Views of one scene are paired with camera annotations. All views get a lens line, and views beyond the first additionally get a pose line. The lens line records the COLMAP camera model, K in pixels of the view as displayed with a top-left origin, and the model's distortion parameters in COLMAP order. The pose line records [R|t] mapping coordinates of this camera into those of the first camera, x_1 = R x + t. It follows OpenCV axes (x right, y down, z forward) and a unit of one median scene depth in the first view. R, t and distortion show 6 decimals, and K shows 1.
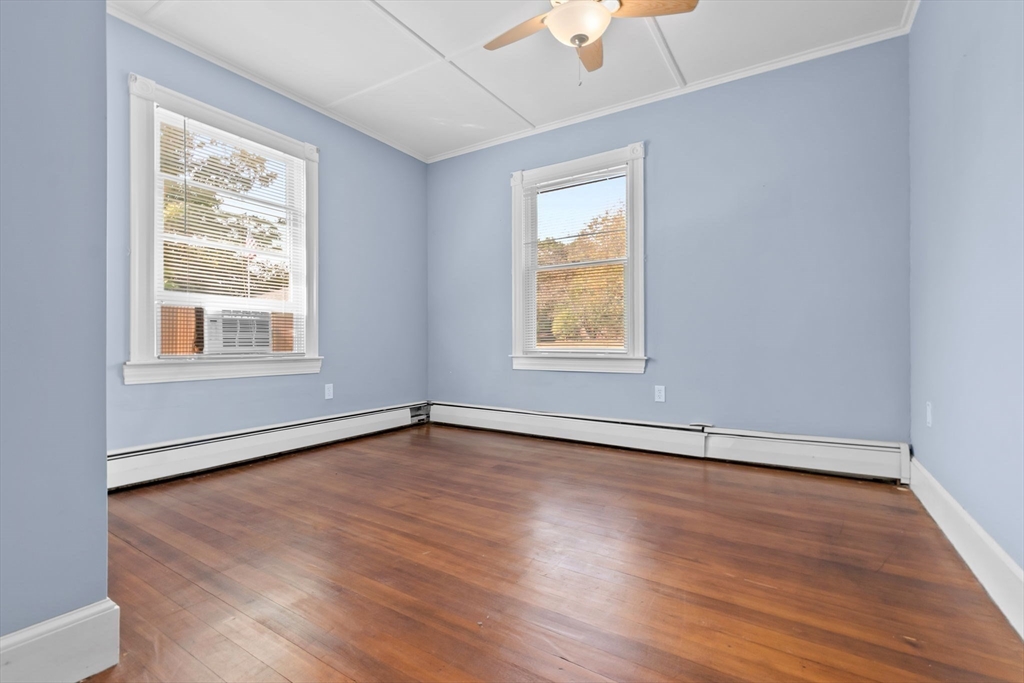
lens RADIAL K [[456.3, 0, 518.9], [0, 456.3, 337.1], [0, 0, 1]] dist [-0.005458, -0.000163]
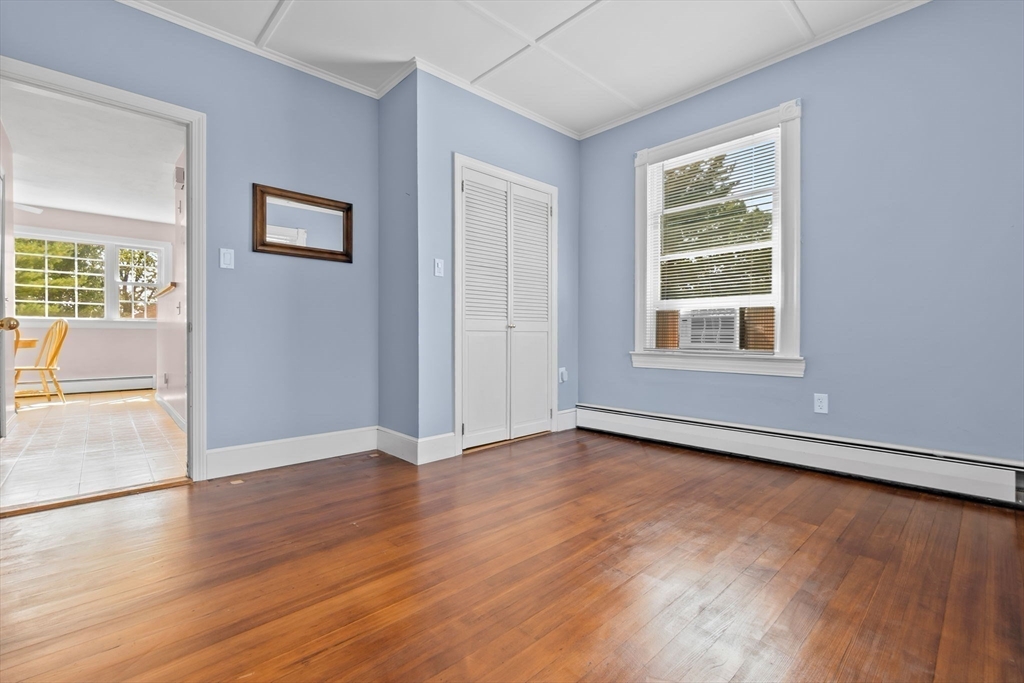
lens RADIAL K [[456.3, 0, 518.9], [0, 456.3, 337.1], [0, 0, 1]] dist [-0.005458, -0.000163]
pose [[-0.260831, 0.004940, -0.965372, 0.556066], [0.009799, 0.999949, 0.002469, 0.000503], [0.965335, -0.008816, -0.260866, 0.861390]]
